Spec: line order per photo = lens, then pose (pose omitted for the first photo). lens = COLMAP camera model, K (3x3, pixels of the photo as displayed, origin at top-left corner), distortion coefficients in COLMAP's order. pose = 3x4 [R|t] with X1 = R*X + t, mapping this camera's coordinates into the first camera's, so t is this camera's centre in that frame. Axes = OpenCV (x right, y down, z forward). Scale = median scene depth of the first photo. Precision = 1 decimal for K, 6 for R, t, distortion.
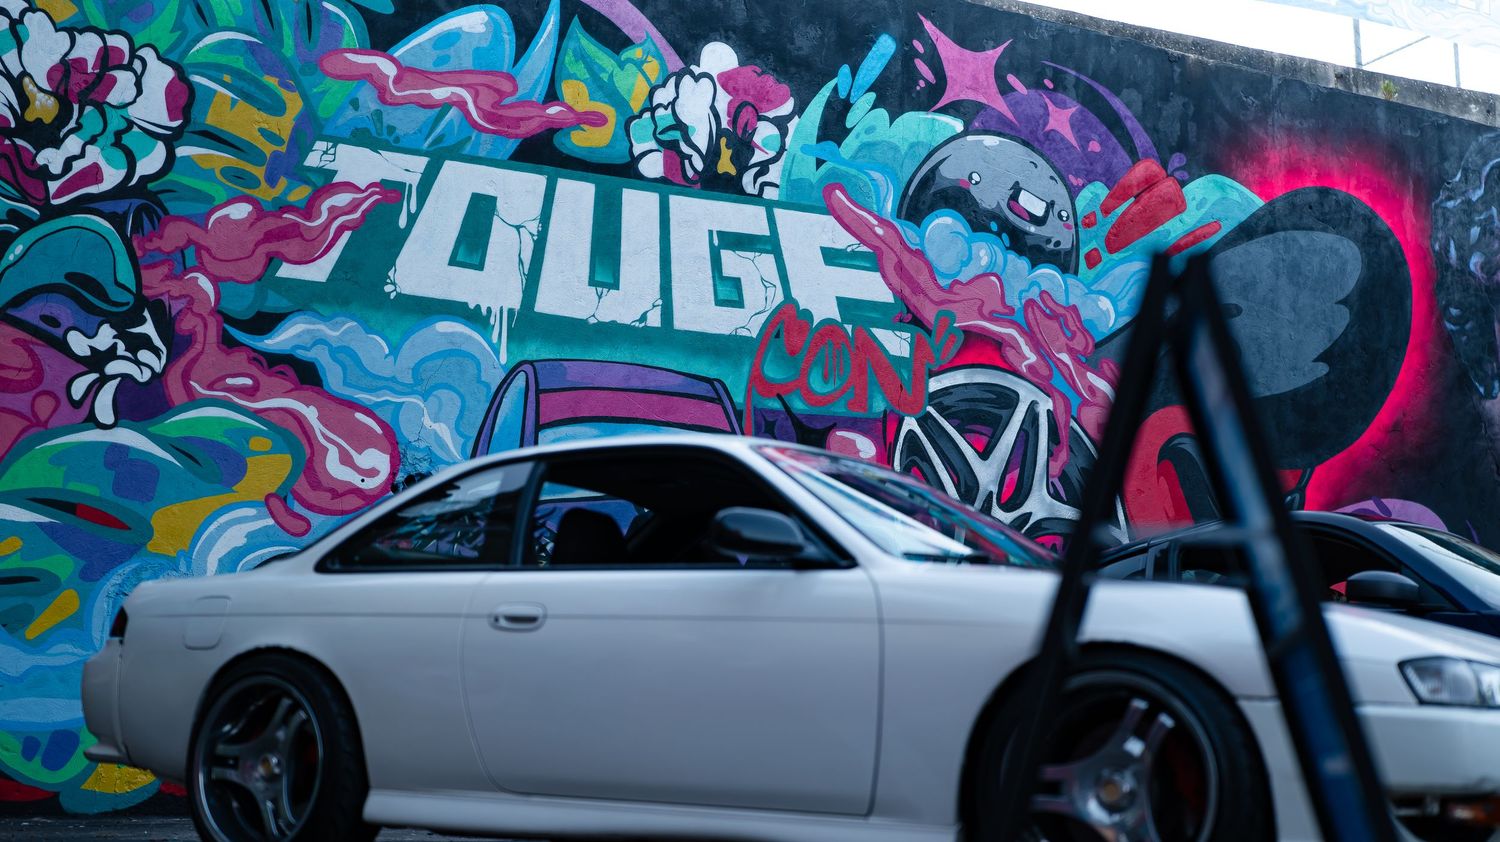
lens RADIAL K [[2059.9, 0, 747.4], [0, 2059.9, 424.2], [0, 0, 1]] dist [0.008302, 0.000000]
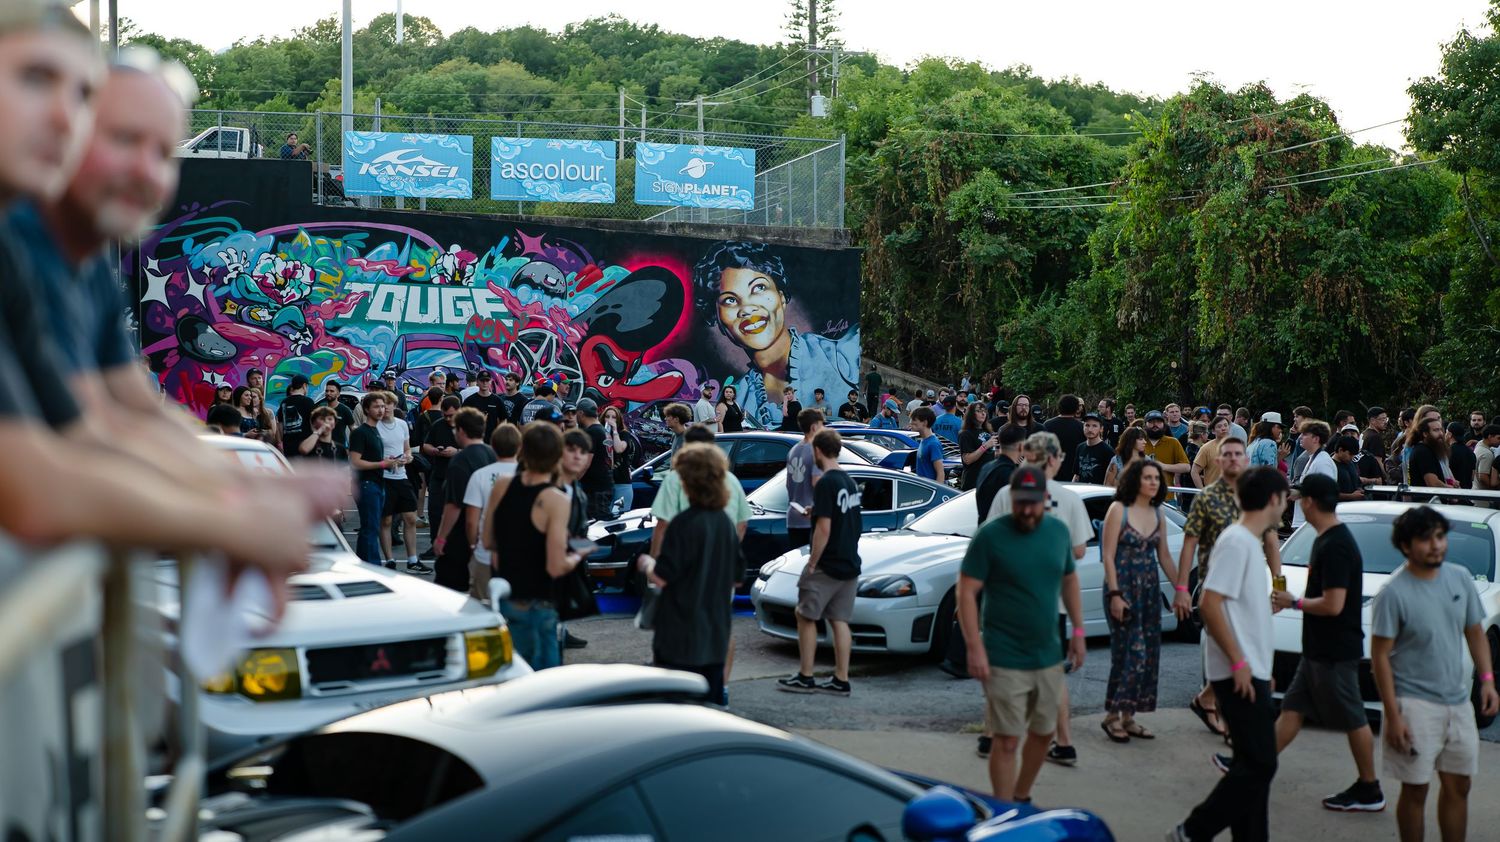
lens RADIAL K [[2059.9, 0, 743.5], [0, 2059.9, 416.8], [0, 0, 1]] dist [0.008302, 0.000000]
pose [[0.975597, 0.015834, -0.218996, 1.328966], [0.025334, 0.982617, 0.183906, -0.556925], [0.218102, -0.184966, 0.958237, -2.538739]]
